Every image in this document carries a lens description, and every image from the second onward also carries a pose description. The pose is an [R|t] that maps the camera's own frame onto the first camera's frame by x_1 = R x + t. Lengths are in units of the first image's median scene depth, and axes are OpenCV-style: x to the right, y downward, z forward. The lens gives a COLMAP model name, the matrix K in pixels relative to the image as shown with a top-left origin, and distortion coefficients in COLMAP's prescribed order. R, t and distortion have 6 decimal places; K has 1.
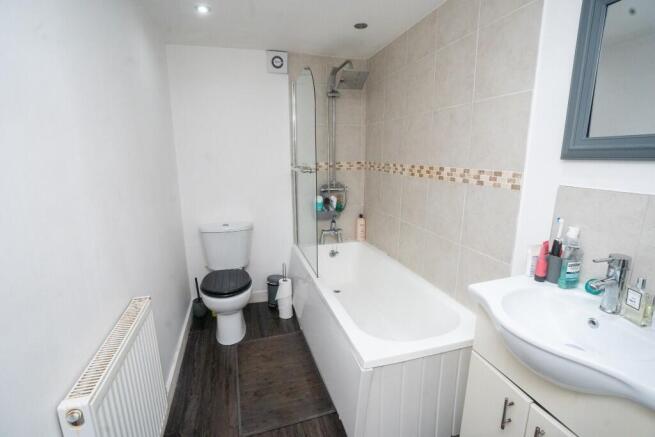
lens RADIAL K [[307.6, 0, 327.5], [0, 307.6, 218.5], [0, 0, 1]] dist [-0.074795, 0.026134]
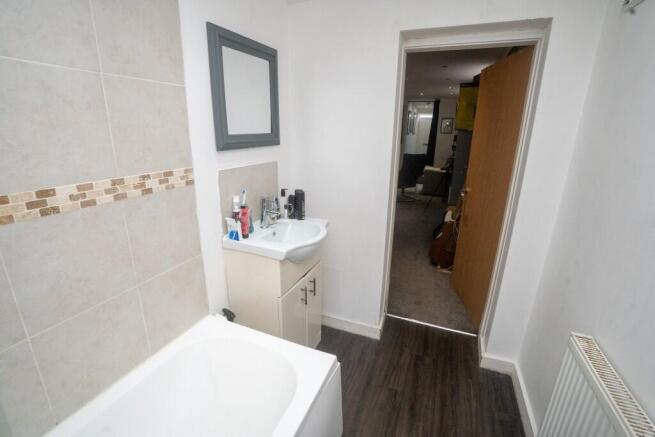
lens RADIAL K [[307.6, 0, 327.5], [0, 307.6, 218.5], [0, 0, 1]] dist [-0.074795, 0.026134]
pose [[-0.782816, -0.182219, 0.594975, -0.337907], [0.118051, 0.895307, 0.429521, -0.351962], [-0.610952, 0.406474, -0.679350, 1.354627]]
